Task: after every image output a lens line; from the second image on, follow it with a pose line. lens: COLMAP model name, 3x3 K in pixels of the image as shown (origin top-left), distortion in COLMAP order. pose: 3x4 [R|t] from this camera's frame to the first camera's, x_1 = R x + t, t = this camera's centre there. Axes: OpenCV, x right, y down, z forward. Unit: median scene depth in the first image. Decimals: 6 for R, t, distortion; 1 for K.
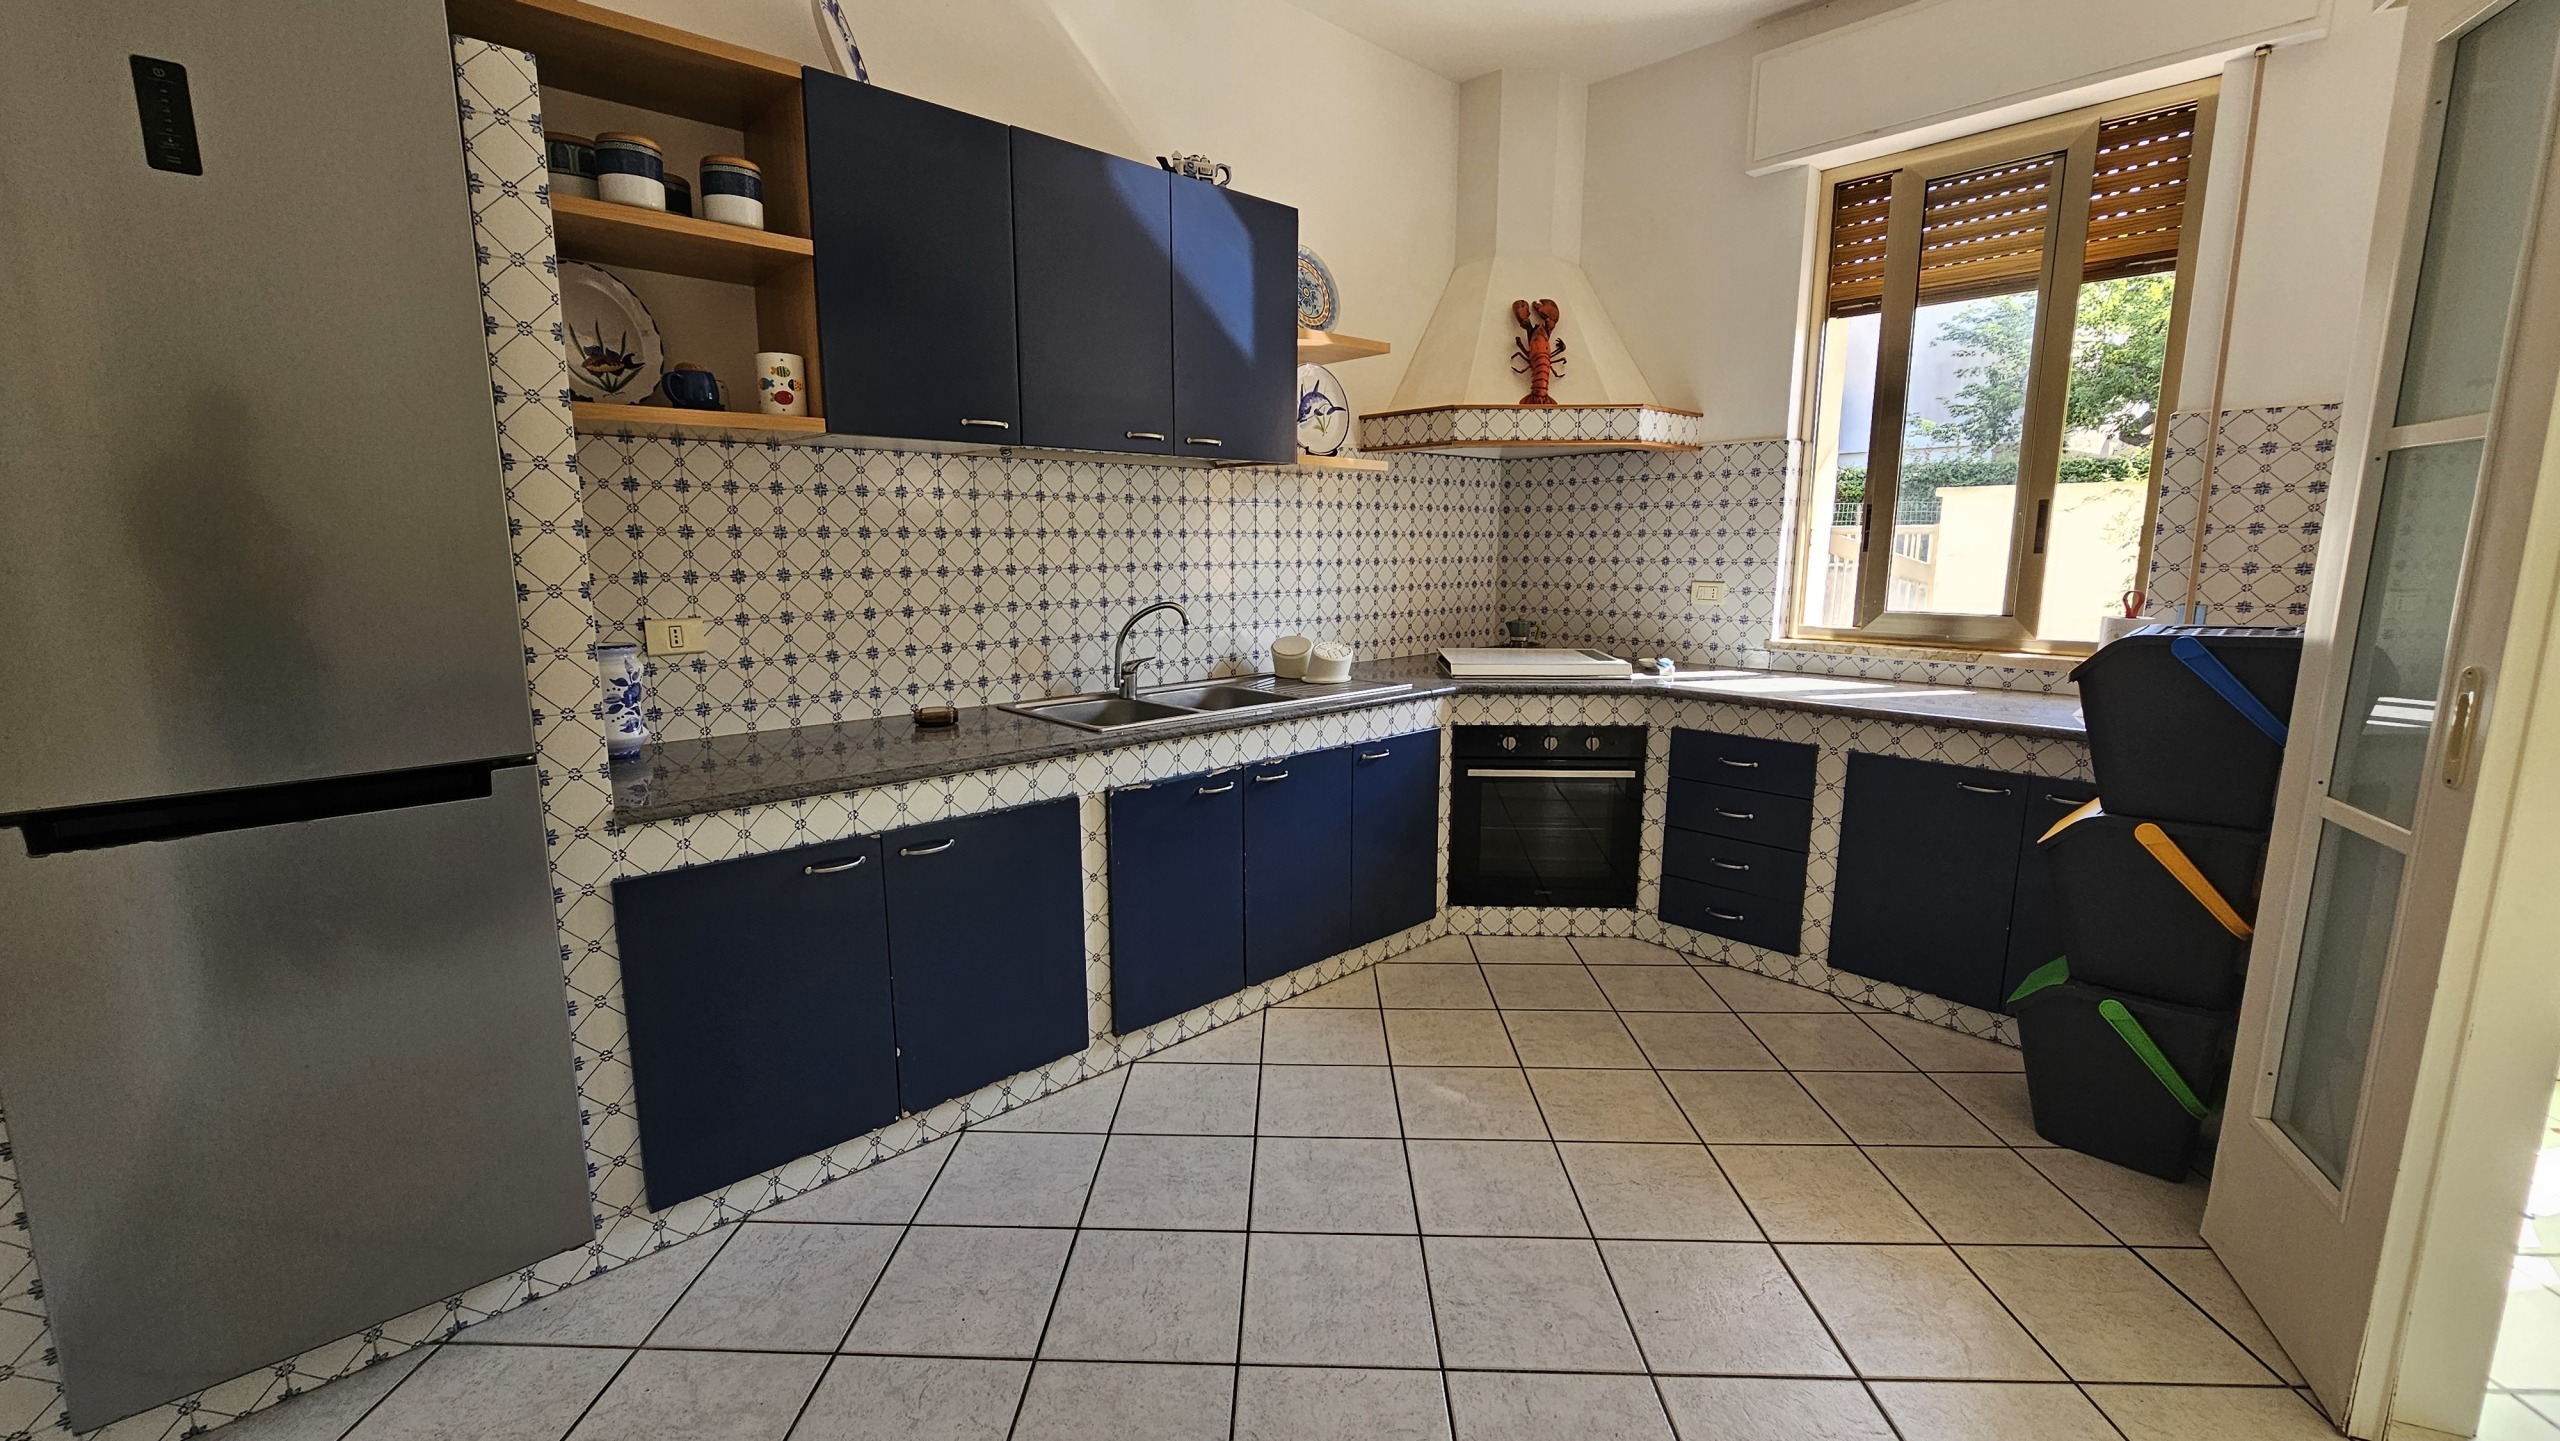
lens RADIAL K [[1057.8, 0, 1252.4], [0, 1057.8, 720.5], [0, 0, 1]] dist [-0.003716, -0.000592]
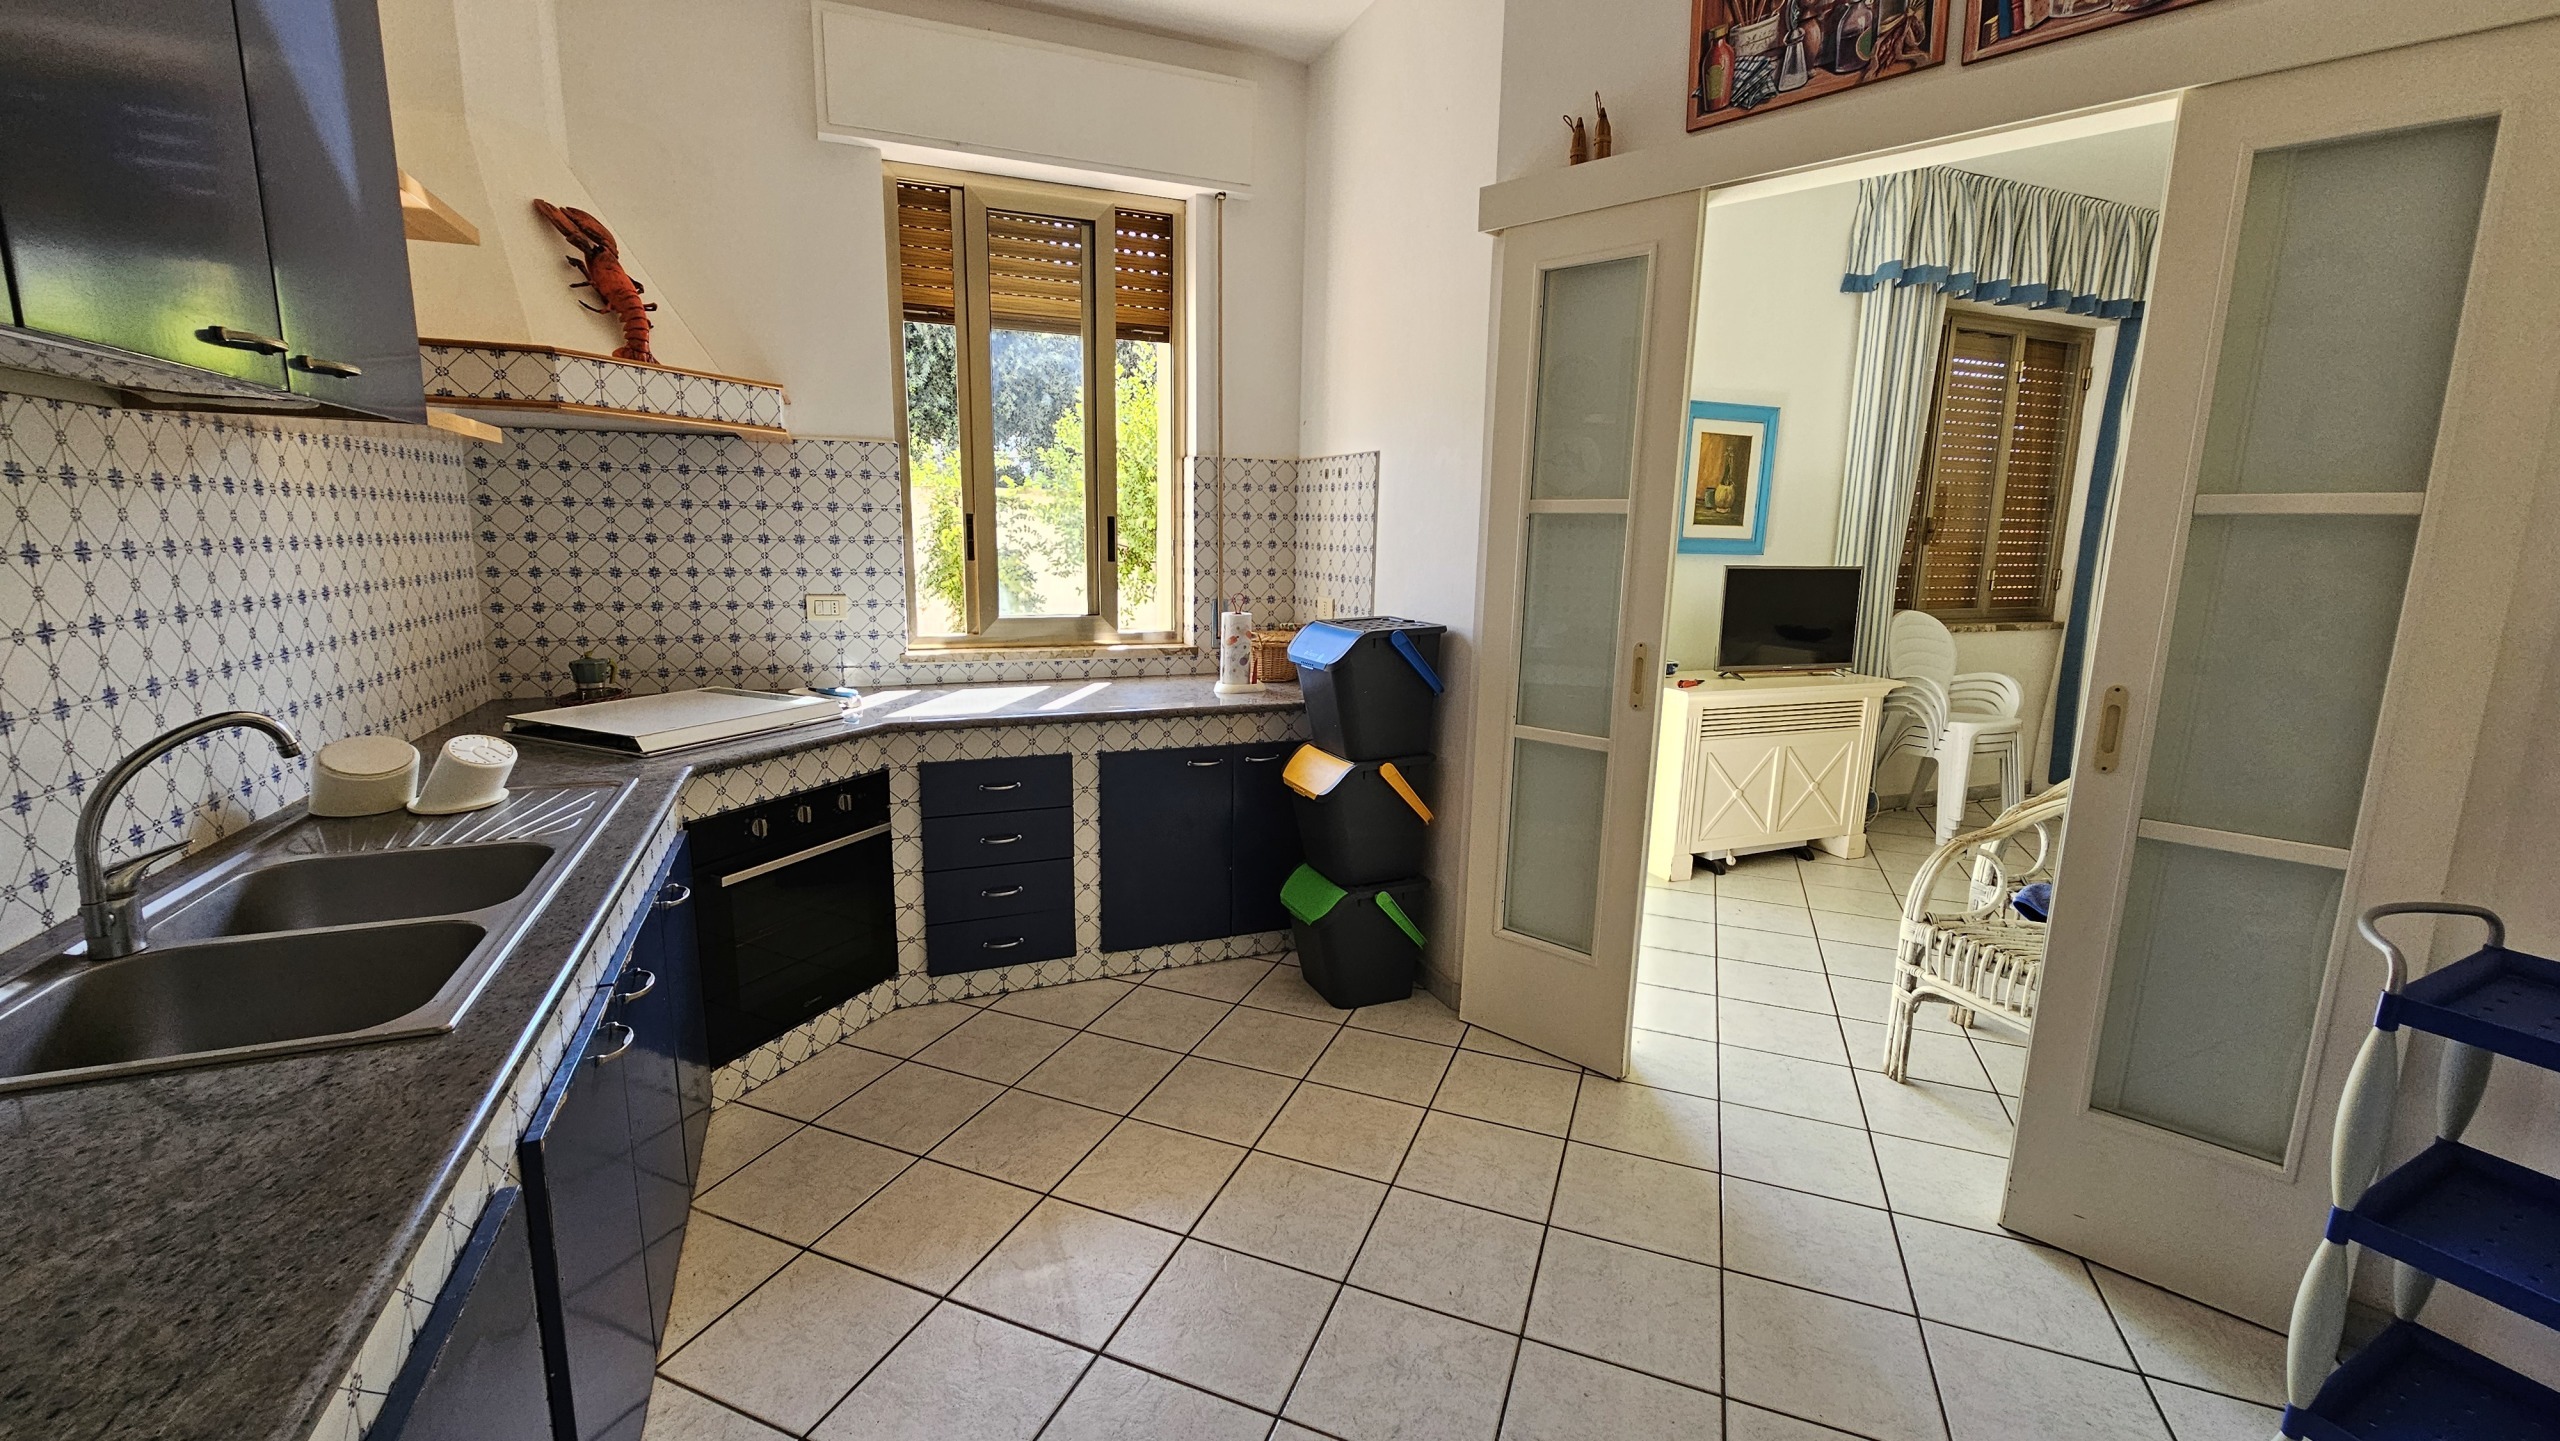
lens RADIAL K [[1057.8, 0, 1272.9], [0, 1057.8, 725.6], [0, 0, 1]] dist [-0.003716, -0.000592]
pose [[0.339077, -0.163379, 0.926463, -0.314731], [0.138121, 0.982778, 0.122759, -0.091474], [-0.930564, 0.086339, 0.355804, 0.393215]]
